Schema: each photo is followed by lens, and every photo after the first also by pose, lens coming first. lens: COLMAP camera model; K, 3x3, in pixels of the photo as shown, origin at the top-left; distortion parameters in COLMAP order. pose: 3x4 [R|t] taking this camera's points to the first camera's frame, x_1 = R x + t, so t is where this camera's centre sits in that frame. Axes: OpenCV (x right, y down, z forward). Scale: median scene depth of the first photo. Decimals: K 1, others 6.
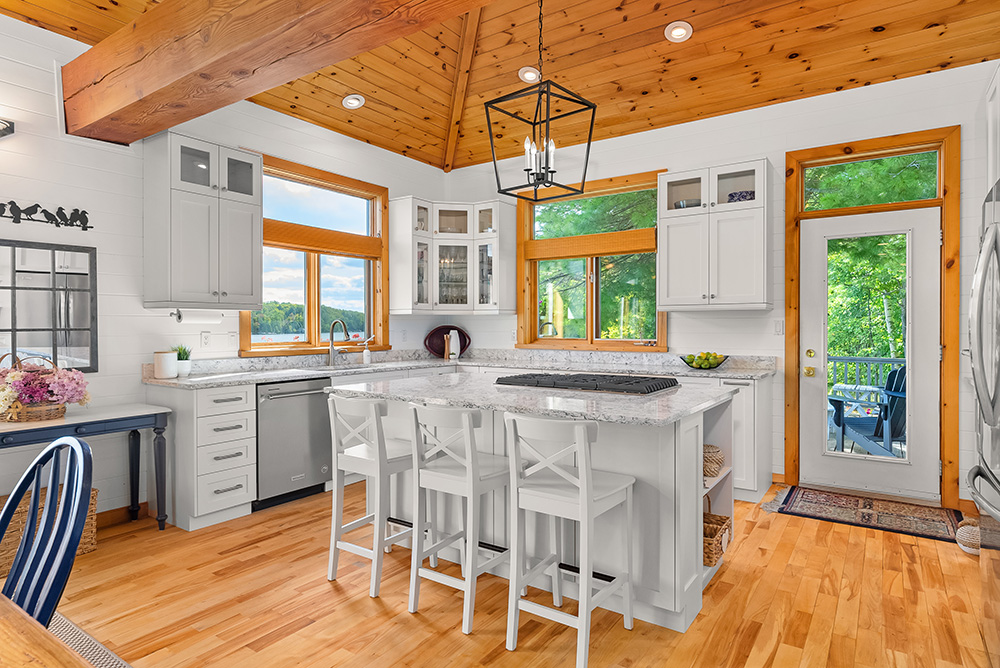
lens RADIAL K [[566.1, 0, 500.0], [0, 566.1, 334.0], [0, 0, 1]] dist [-0.000980, -0.000151]
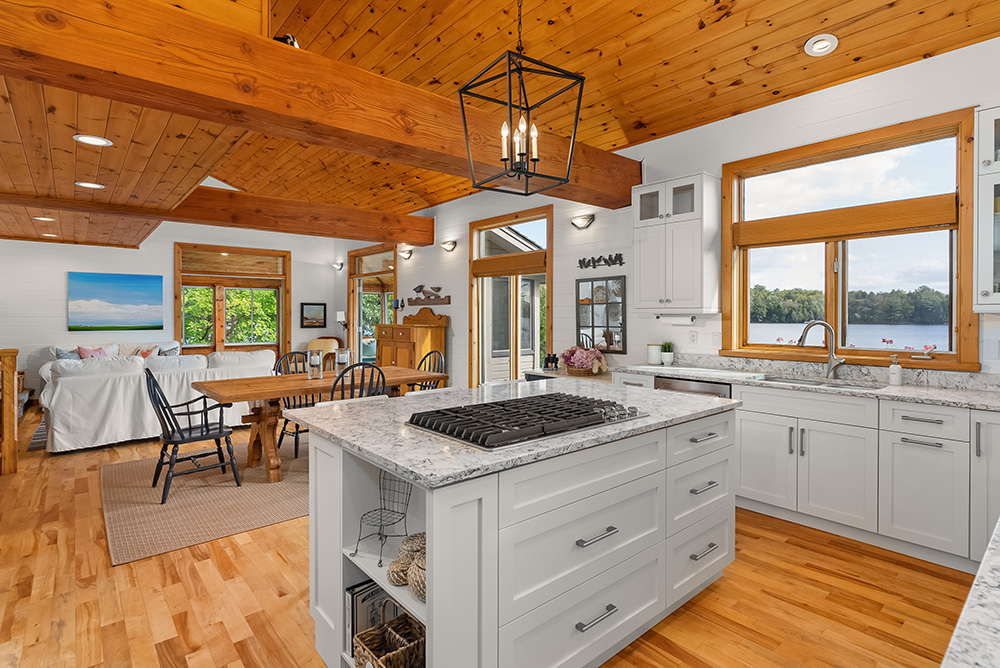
lens RADIAL K [[494.9, 0, 493.2], [0, 494.9, 317.2], [0, 0, 1]] dist [0.002779, 0.000751]
pose [[-0.265987, 0.008082, -0.963943, 0.734260], [-0.012454, 0.999853, 0.011819, -0.048799], [0.963896, 0.015149, -0.265847, 1.038233]]
